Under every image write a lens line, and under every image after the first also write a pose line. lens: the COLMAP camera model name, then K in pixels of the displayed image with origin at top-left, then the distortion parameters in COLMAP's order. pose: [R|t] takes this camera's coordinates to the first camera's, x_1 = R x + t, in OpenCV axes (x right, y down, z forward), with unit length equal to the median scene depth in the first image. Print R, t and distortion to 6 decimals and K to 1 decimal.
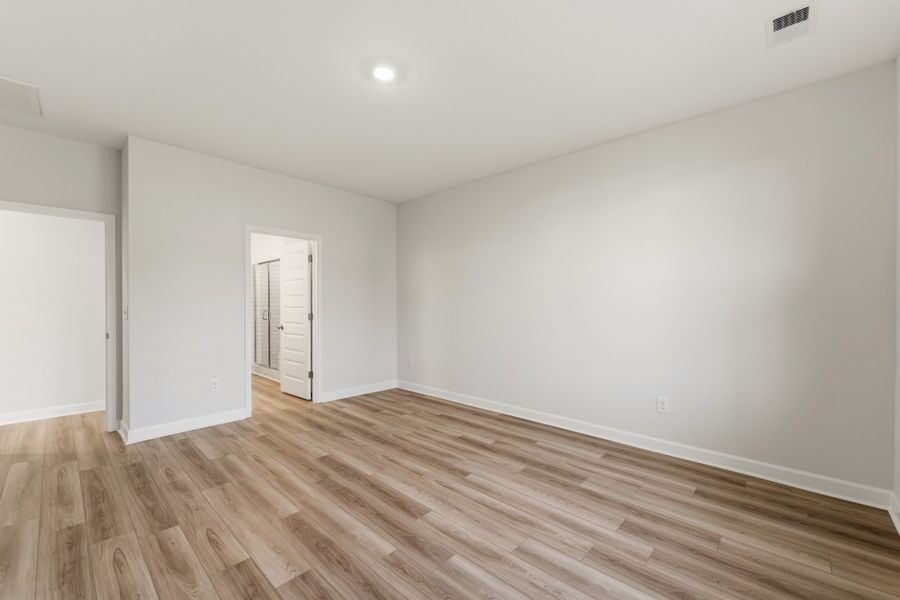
lens RADIAL K [[364.9, 0, 448.6], [0, 364.9, 304.6], [0, 0, 1]] dist [-0.002160, 0.000507]
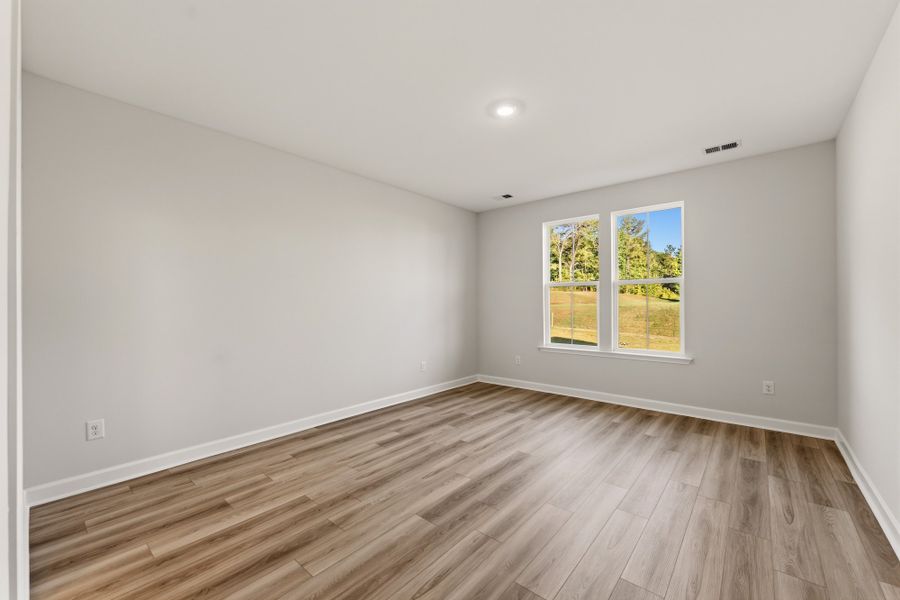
lens RADIAL K [[364.9, 0, 442.9], [0, 364.9, 305.2], [0, 0, 1]] dist [-0.002160, 0.000507]
pose [[-0.031220, -0.006225, 0.999493, -0.987279], [0.009729, 0.999931, 0.006531, -0.009166], [-0.999465, 0.009928, -0.031157, 0.908070]]
